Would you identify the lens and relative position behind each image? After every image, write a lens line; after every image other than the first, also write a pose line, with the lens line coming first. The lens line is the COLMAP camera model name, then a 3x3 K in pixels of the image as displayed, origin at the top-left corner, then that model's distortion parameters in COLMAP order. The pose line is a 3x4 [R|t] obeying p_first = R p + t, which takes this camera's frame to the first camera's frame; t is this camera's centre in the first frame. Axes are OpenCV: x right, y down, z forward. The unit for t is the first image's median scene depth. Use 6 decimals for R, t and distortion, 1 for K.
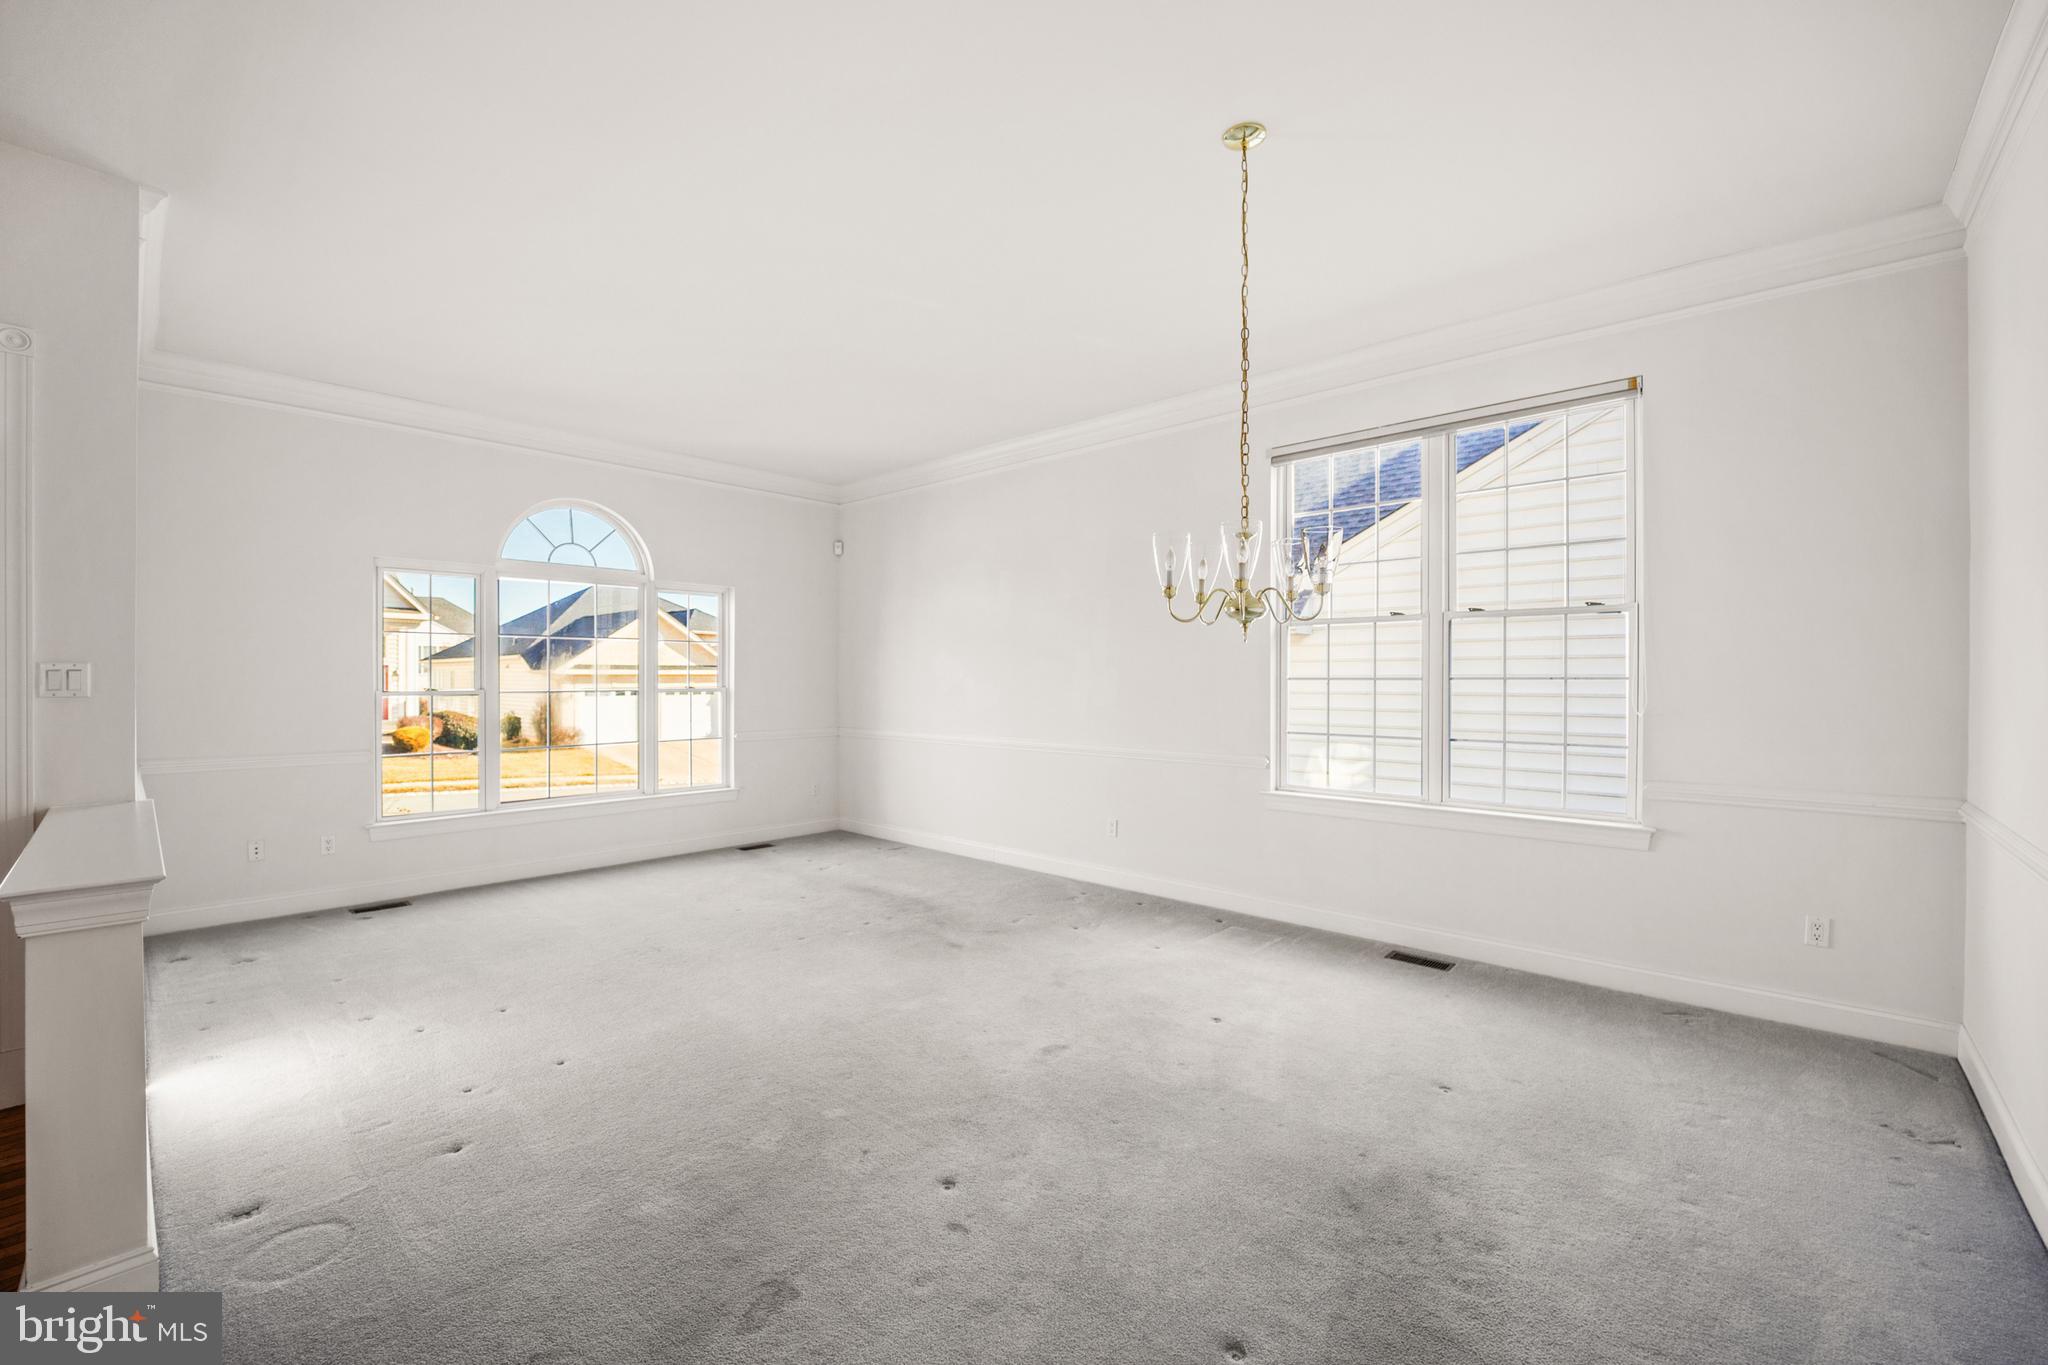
lens RADIAL K [[836.6, 0, 1022.7], [0, 836.6, 685.1], [0, 0, 1]] dist [-0.011628, 0.000422]
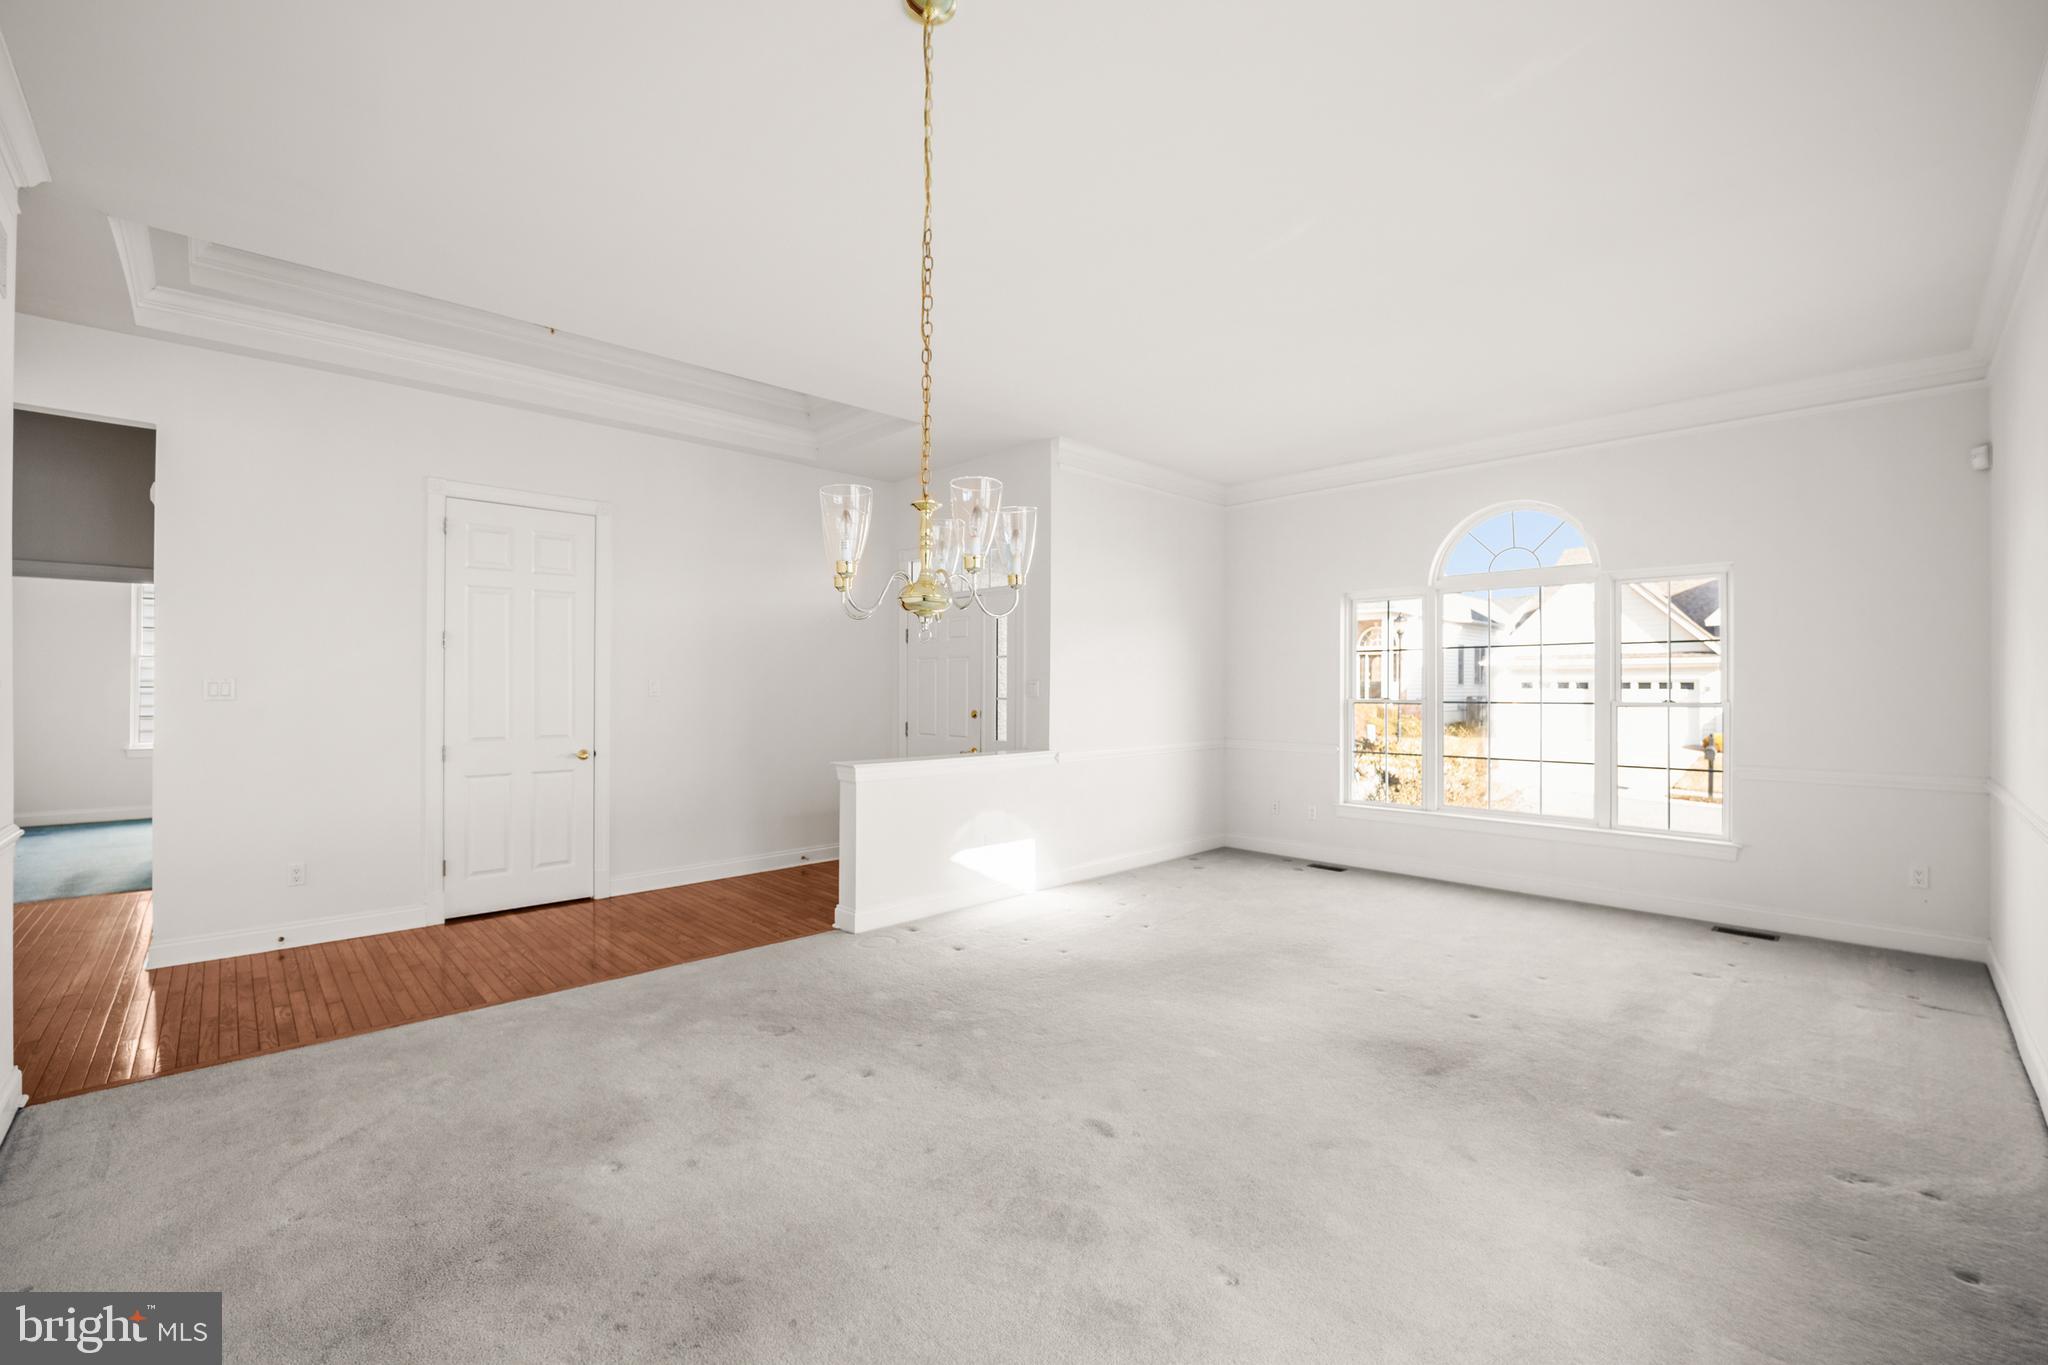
lens RADIAL K [[836.6, 0, 1013.0], [0, 836.6, 677.3], [0, 0, 1]] dist [-0.011628, 0.000422]
pose [[-0.050674, -0.013419, -0.998625, 0.556888], [-0.009318, 0.999873, -0.012963, -0.004643], [0.998672, 0.008648, -0.050792, 0.593684]]
